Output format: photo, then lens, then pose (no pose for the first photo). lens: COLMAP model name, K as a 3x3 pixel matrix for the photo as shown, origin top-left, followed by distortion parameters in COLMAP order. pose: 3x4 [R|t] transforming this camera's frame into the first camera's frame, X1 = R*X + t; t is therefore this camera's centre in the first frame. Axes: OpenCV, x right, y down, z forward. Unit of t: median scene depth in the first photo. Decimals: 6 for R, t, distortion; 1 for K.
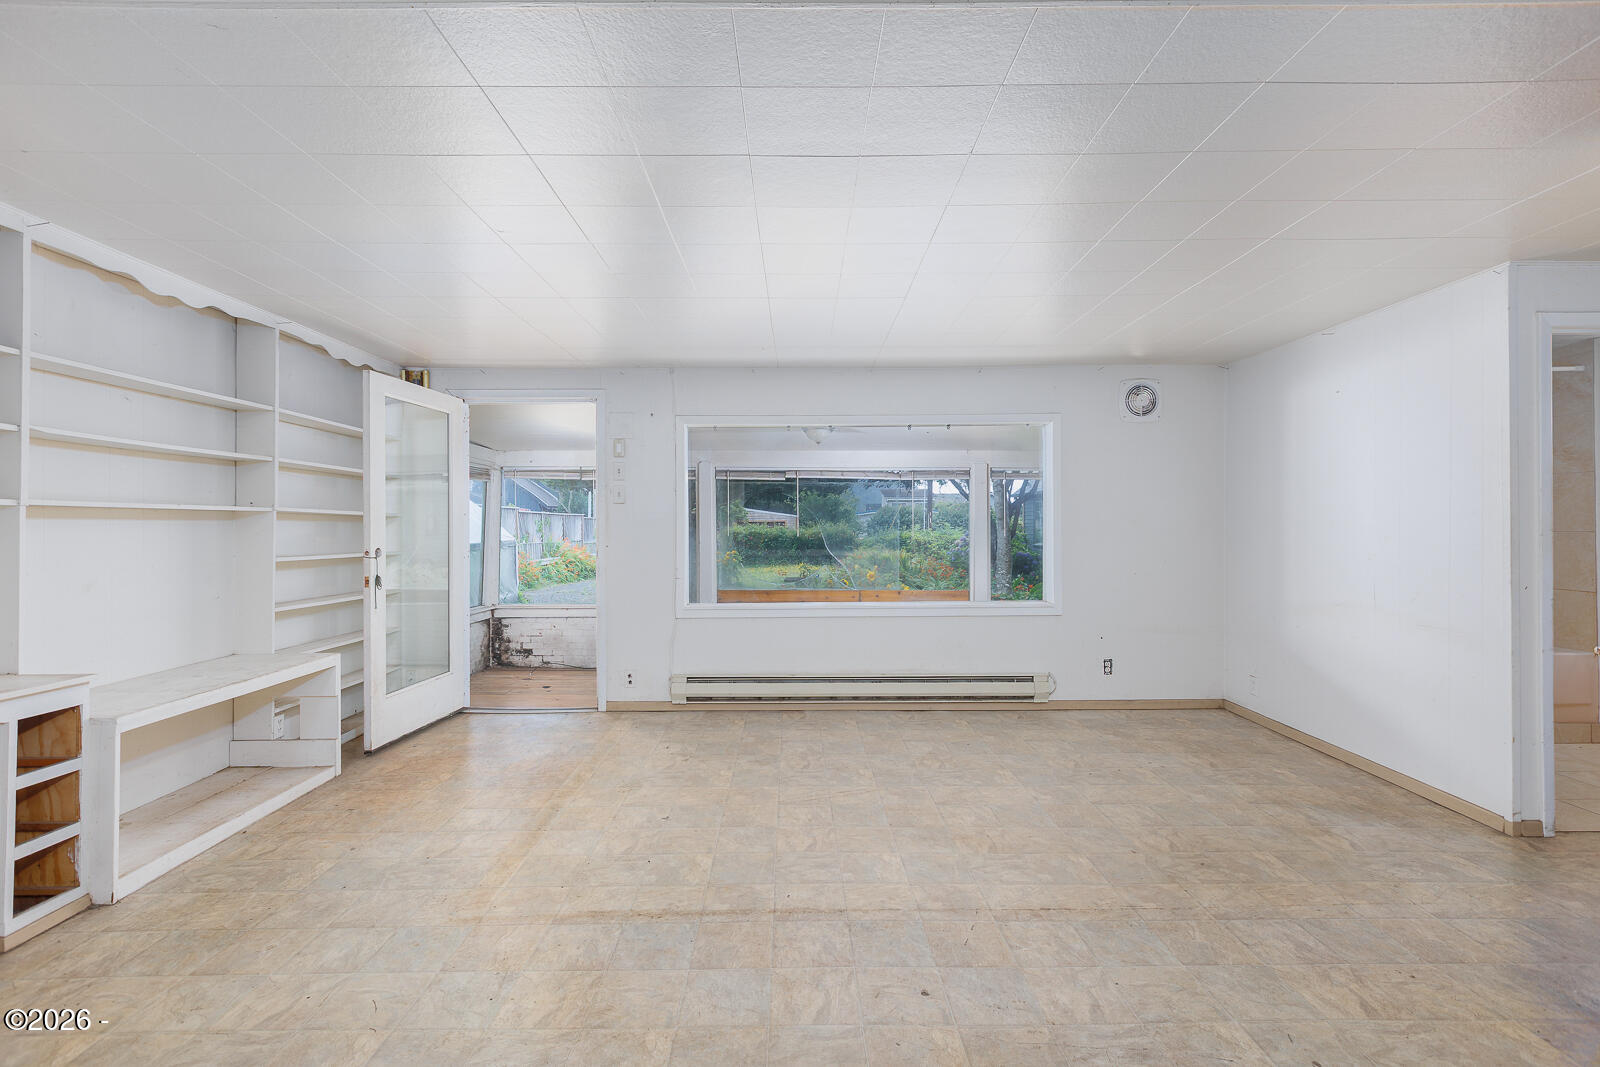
lens RADIAL K [[722.1, 0, 803.3], [0, 722.1, 522.6], [0, 0, 1]] dist [0.001632, -0.000672]
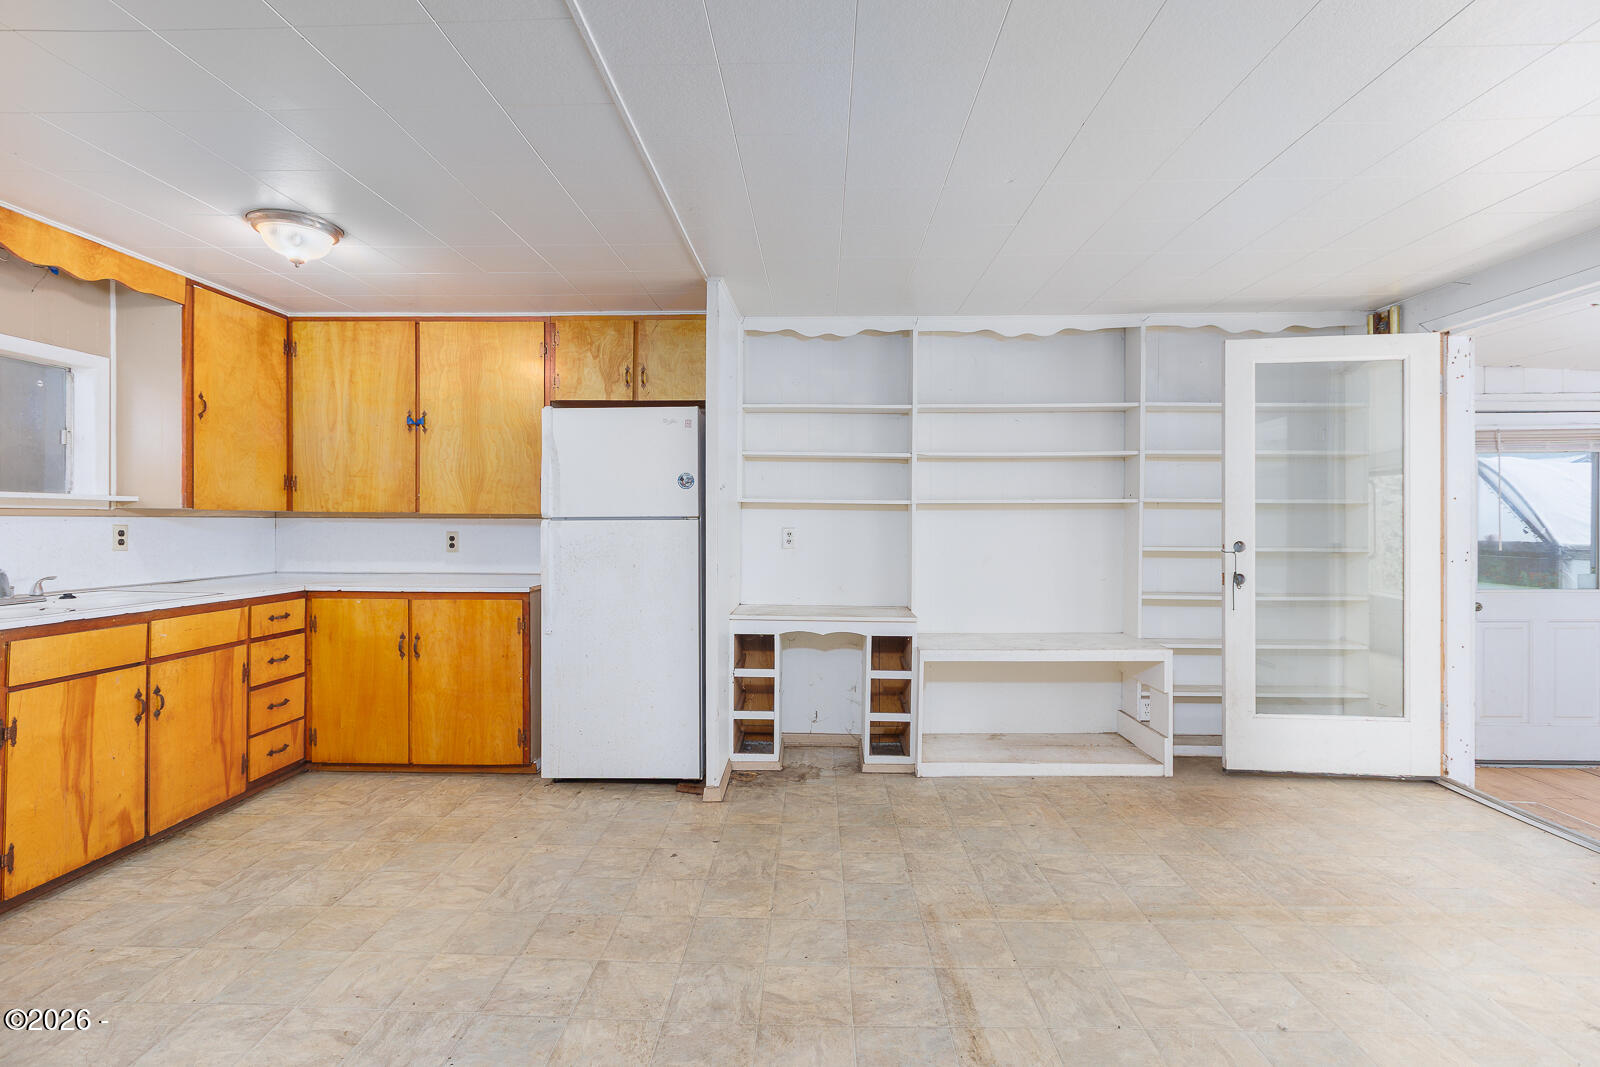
lens RADIAL K [[722.1, 0, 792.6], [0, 722.1, 521.4], [0, 0, 1]] dist [0.001632, -0.000672]
pose [[-0.052757, 0.002955, -0.998603, 0.483831], [0.007948, 0.999965, 0.002539, 0.007482], [0.998576, -0.007802, -0.052779, 0.791626]]
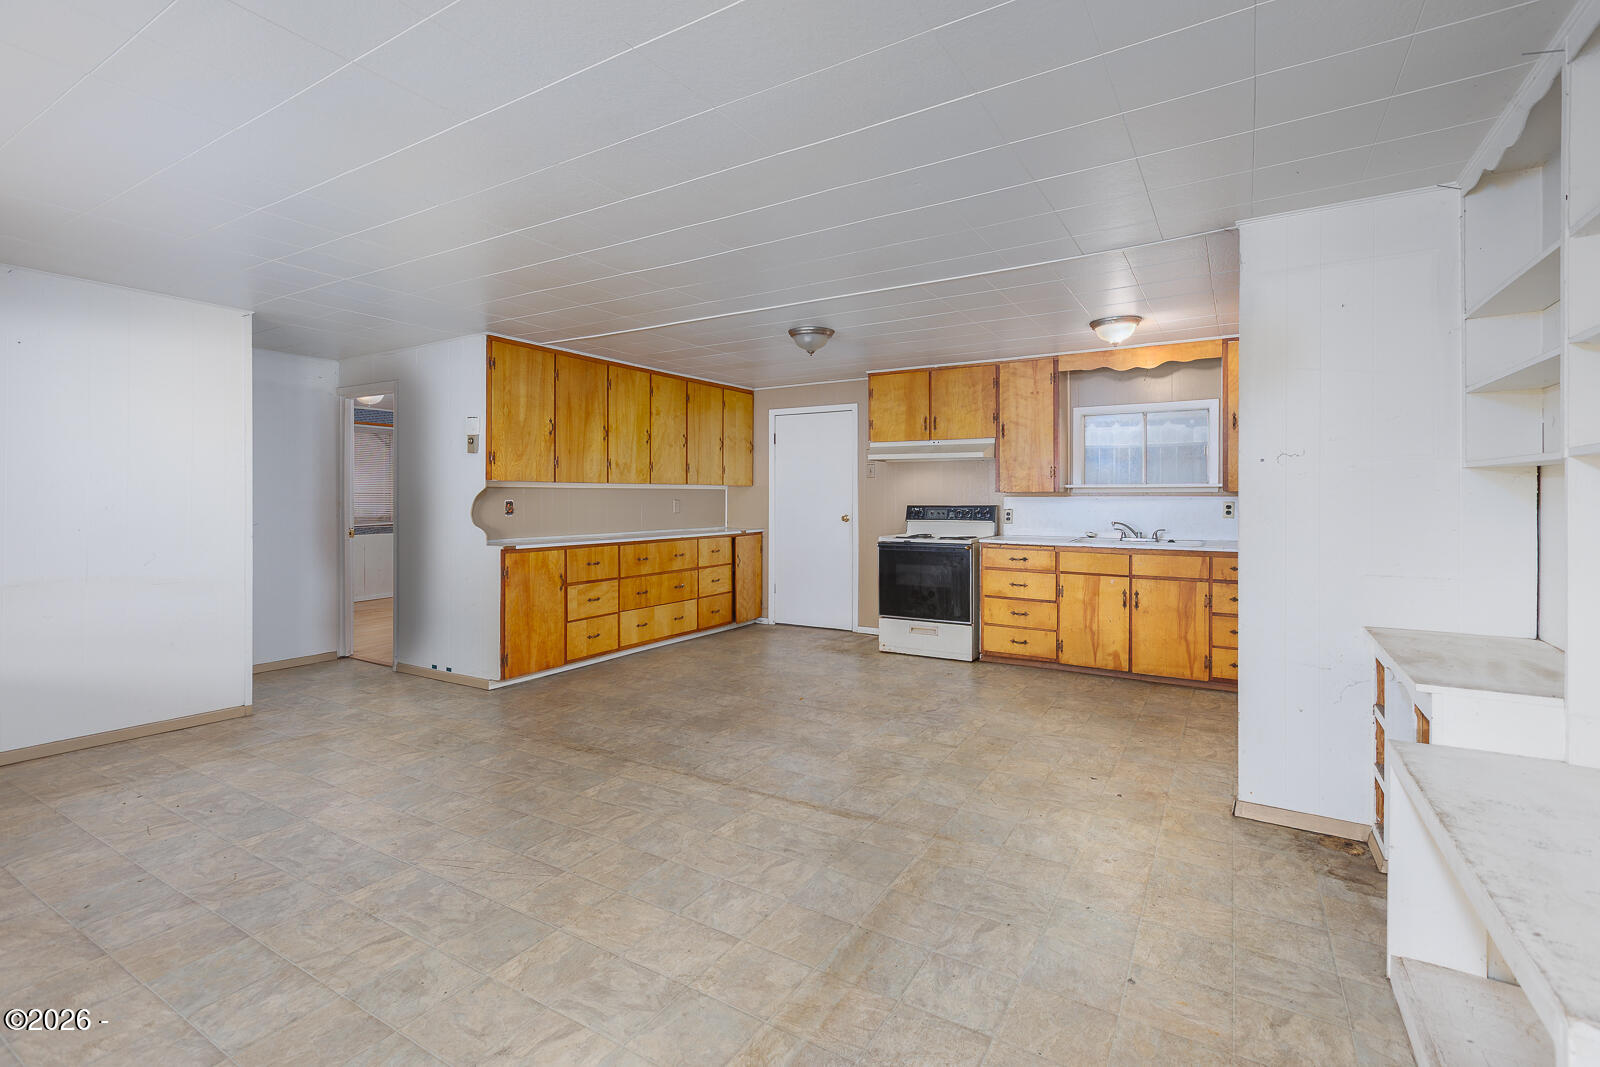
lens RADIAL K [[722.1, 0, 784.5], [0, 722.1, 499.9], [0, 0, 1]] dist [0.001632, -0.000672]
pose [[-0.840080, 0.001482, 0.542460, -0.794767], [-0.003302, 0.999964, -0.007846, 0.022324], [-0.542452, -0.008382, -0.840045, 1.918718]]
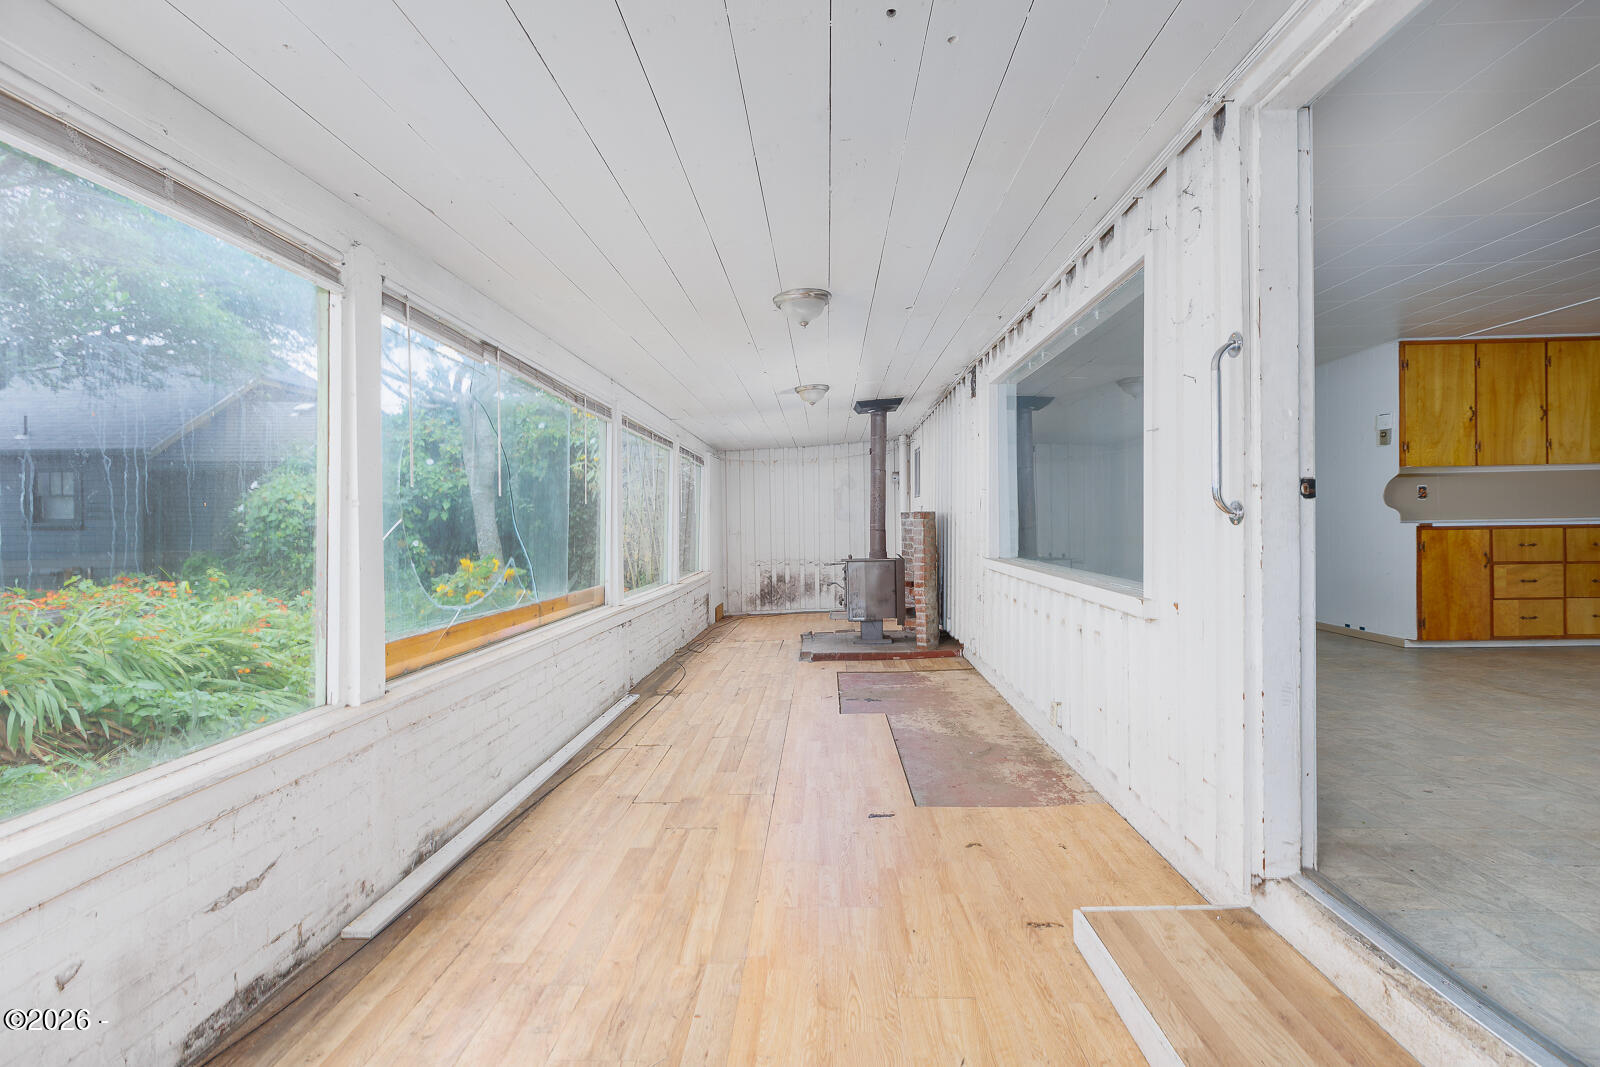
lens RADIAL K [[722.1, 0, 801.4], [0, 722.1, 525.0], [0, 0, 1]] dist [0.001632, -0.000672]
pose [[0.051700, -0.003286, 0.998657, -1.398652], [0.006228, 0.999976, 0.002968, 0.116939], [-0.998643, 0.006066, 0.051719, 2.456396]]
